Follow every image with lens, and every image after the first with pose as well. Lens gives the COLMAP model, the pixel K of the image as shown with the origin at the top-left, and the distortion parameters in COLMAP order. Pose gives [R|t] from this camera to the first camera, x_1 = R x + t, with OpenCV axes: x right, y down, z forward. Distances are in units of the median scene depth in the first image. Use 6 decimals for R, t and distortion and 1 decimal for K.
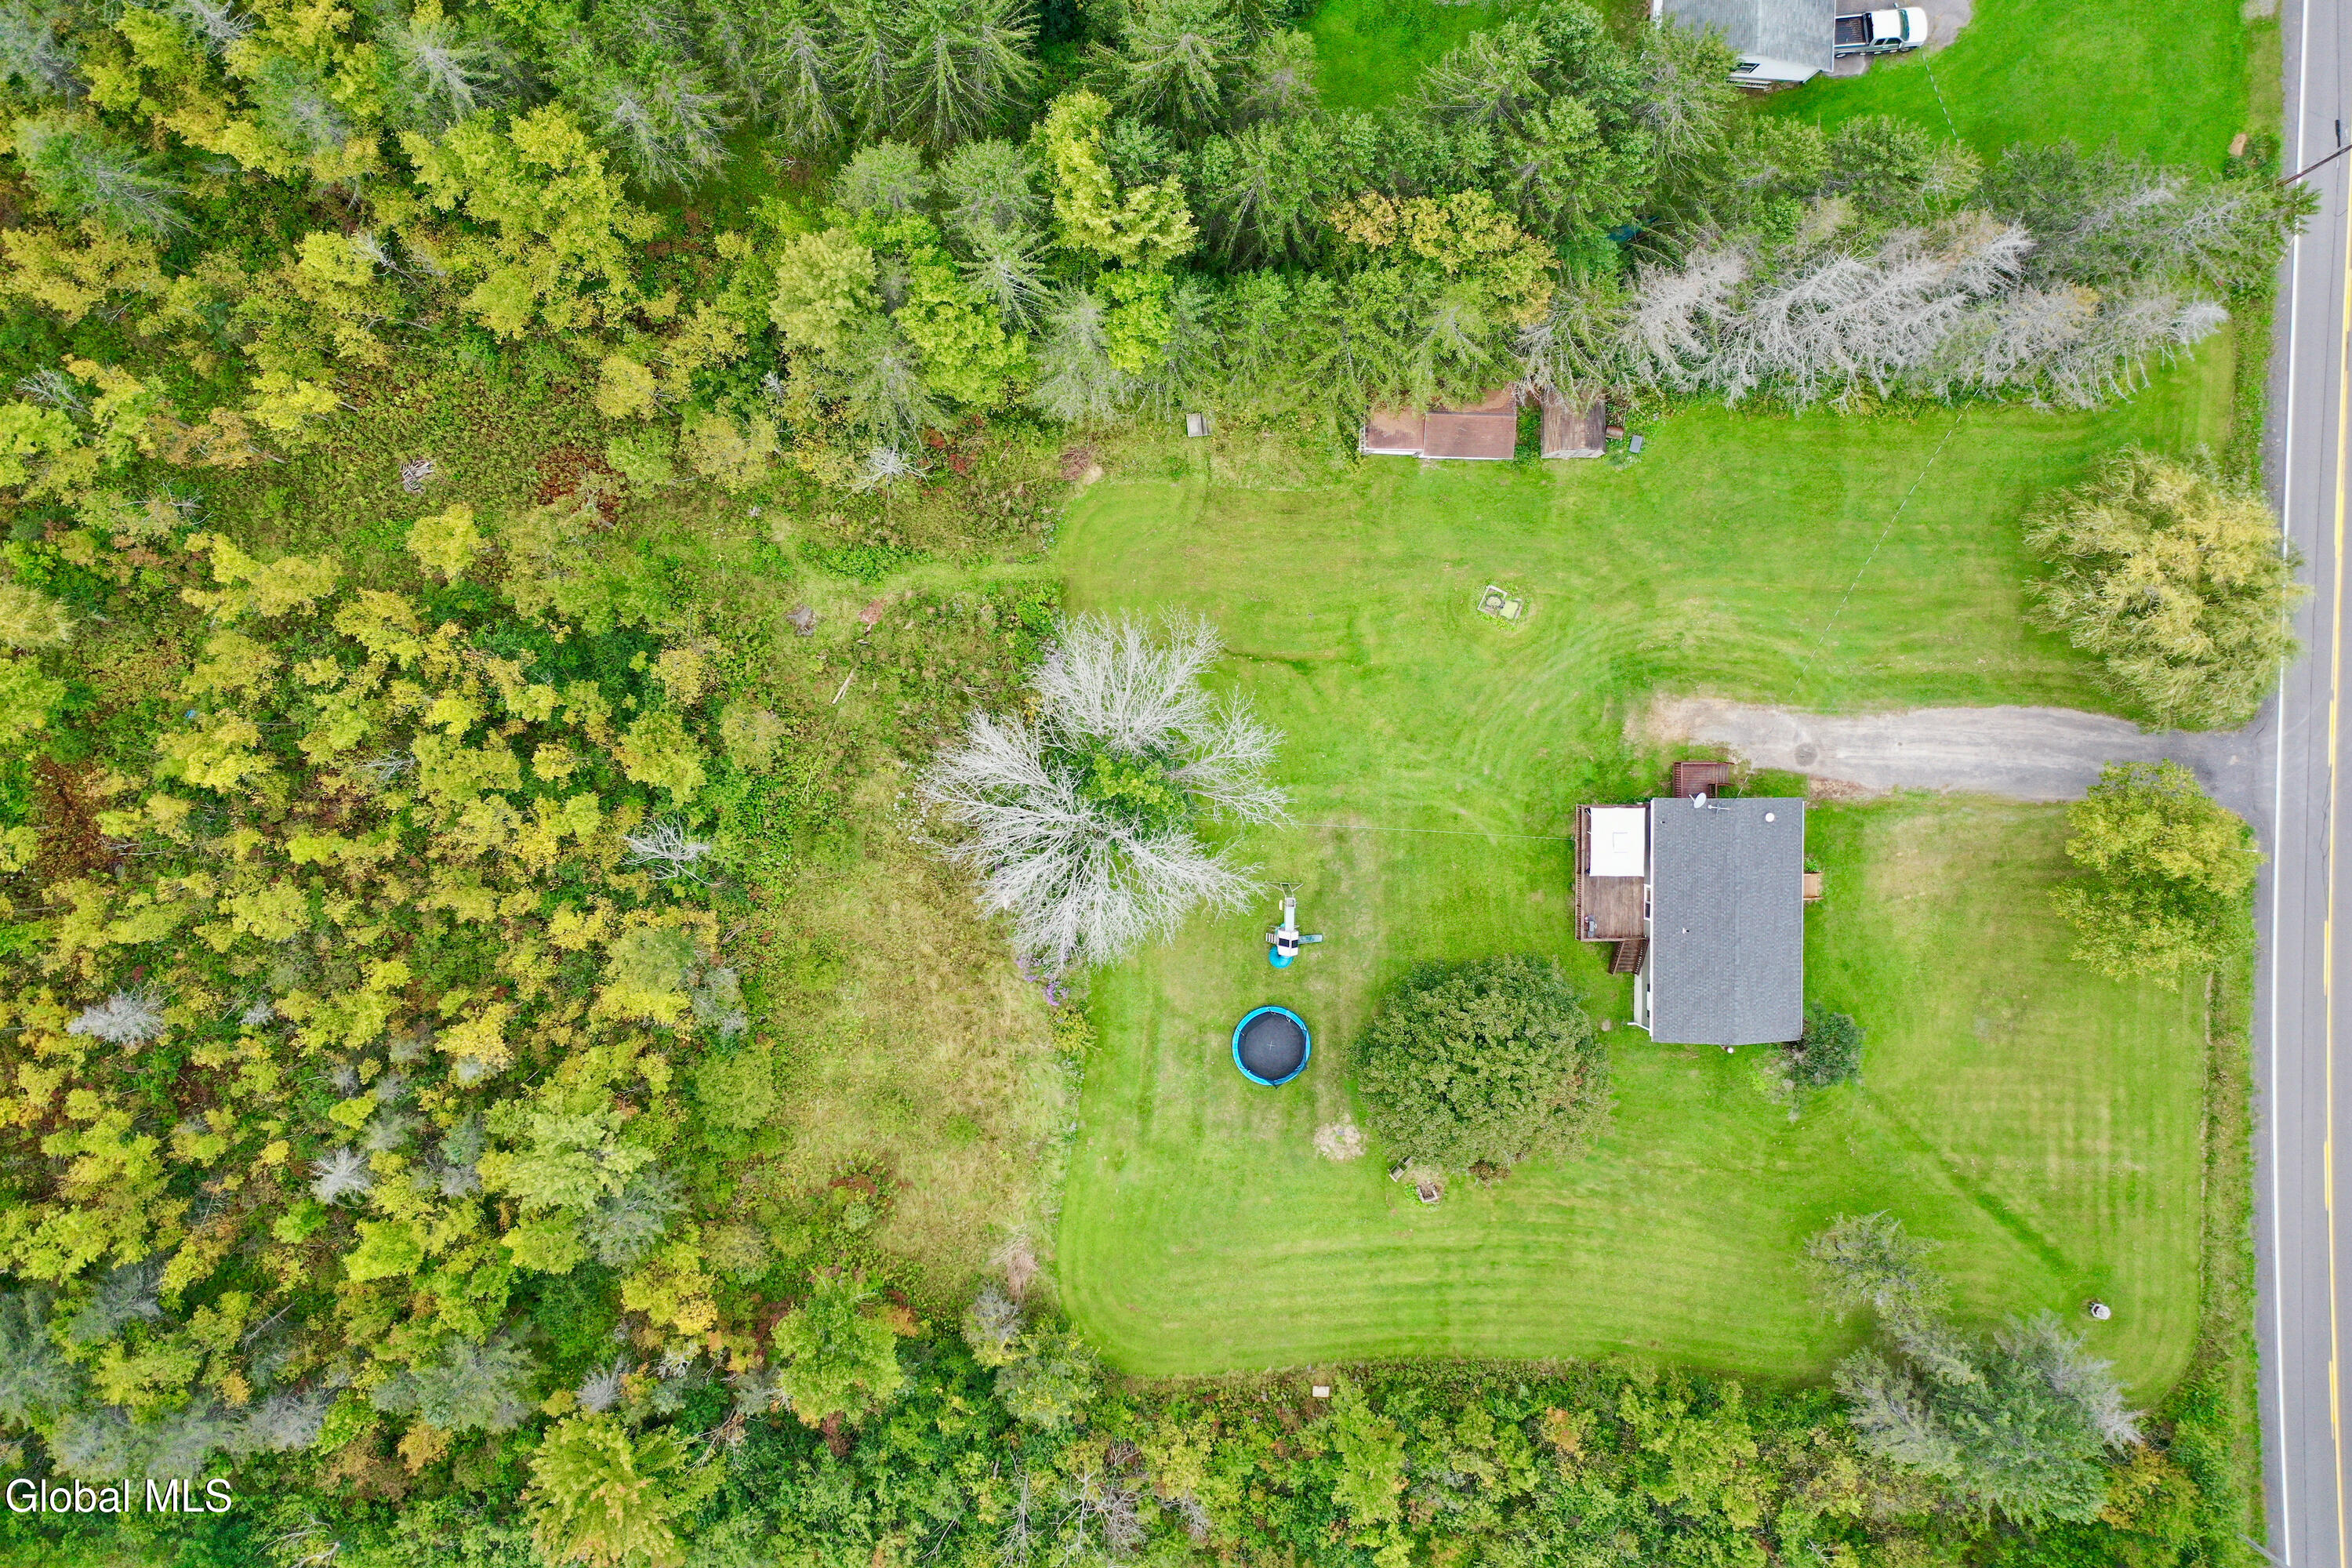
lens RADIAL K [[1865.0, 0, 1174.3], [0, 1865.0, 782.7], [0, 0, 1]] dist [0.003225, -0.000286]
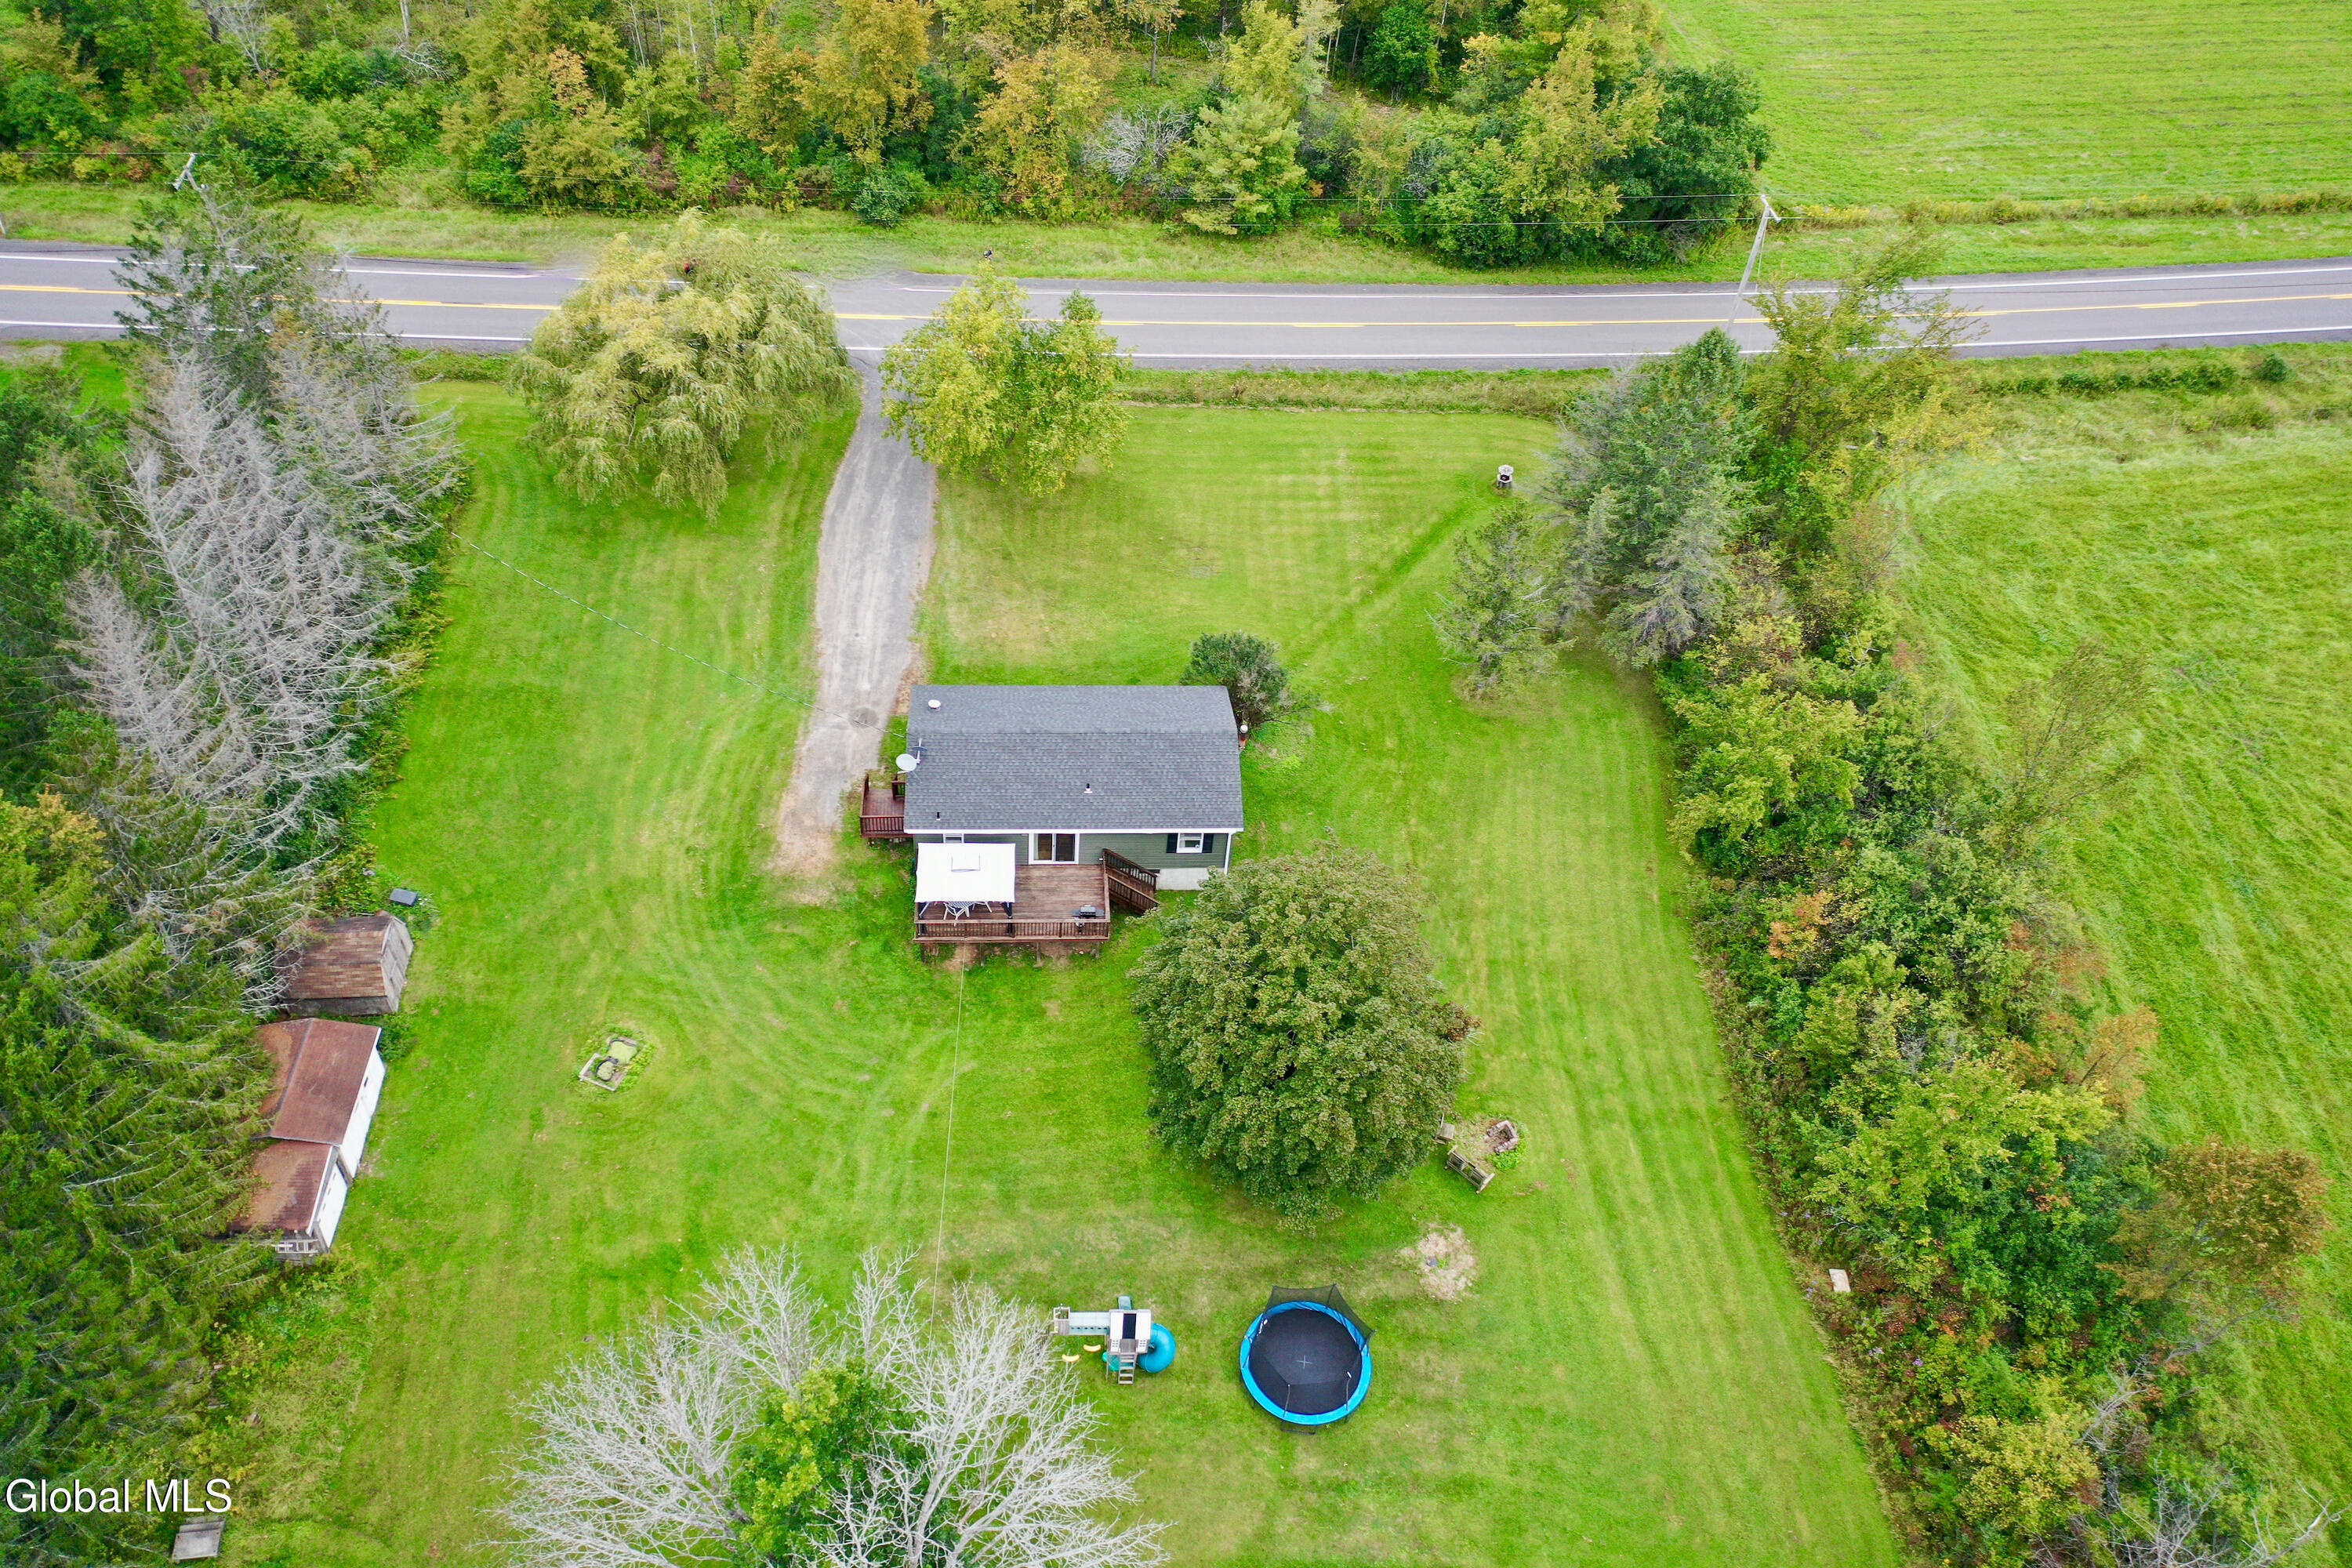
lens RADIAL K [[1865.0, 0, 1178.9], [0, 1865.0, 781.5], [0, 0, 1]] dist [0.003225, -0.000286]
pose [[-0.056493, -0.757862, 0.649964, -0.193585], [0.997411, -0.013829, 0.070567, 0.060828], [-0.044492, 0.652268, 0.756682, 0.424710]]
